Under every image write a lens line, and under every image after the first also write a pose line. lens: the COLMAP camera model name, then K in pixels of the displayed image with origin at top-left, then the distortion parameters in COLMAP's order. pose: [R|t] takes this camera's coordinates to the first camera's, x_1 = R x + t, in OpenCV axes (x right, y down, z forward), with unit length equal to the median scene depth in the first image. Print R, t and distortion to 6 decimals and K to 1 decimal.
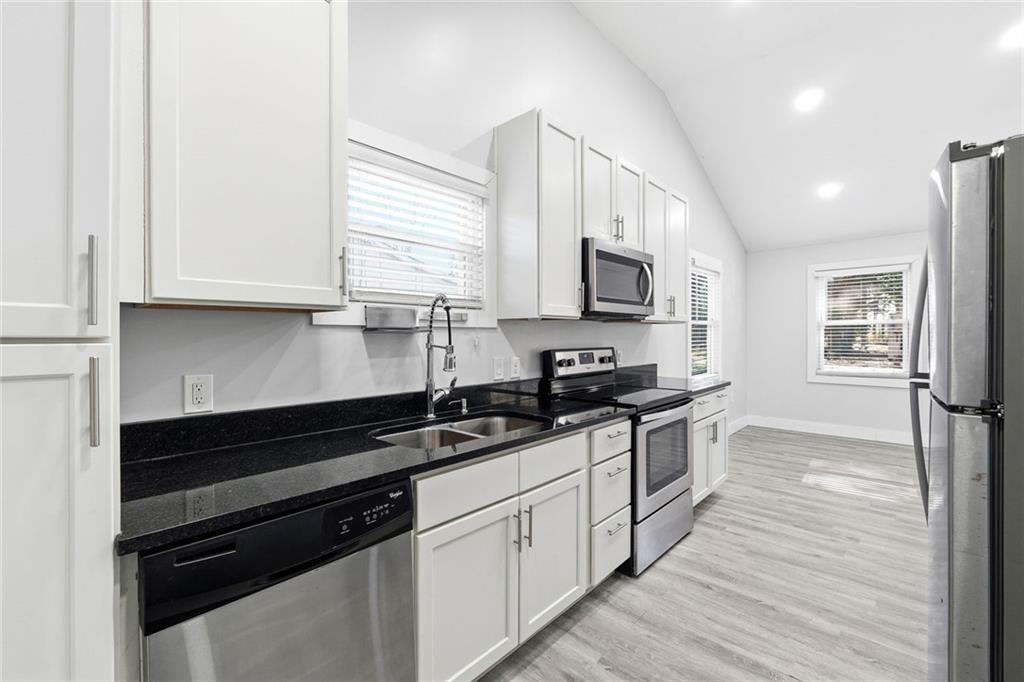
lens RADIAL K [[430.6, 0, 505.4], [0, 430.6, 337.3], [0, 0, 1]] dist [-0.016605, 0.005329]
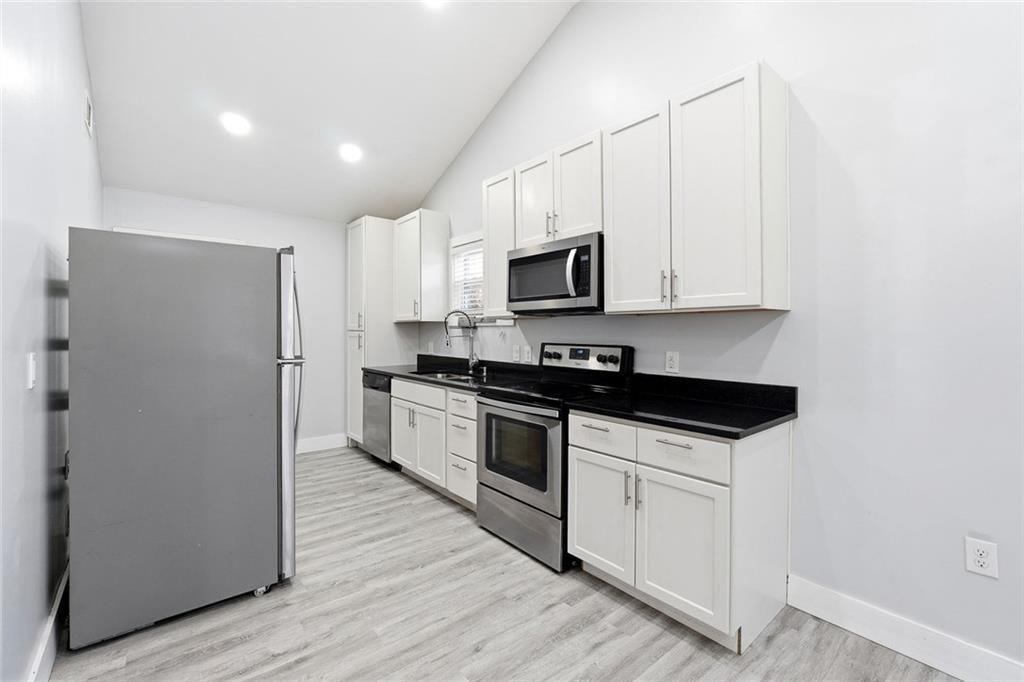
lens RADIAL K [[430.6, 0, 502.2], [0, 430.6, 343.0], [0, 0, 1]] dist [-0.016605, 0.005329]
pose [[-0.121819, 0.032113, -0.992033, 1.326272], [-0.008003, 0.999412, 0.033335, -0.008957], [0.992520, 0.012000, -0.121490, 1.060337]]
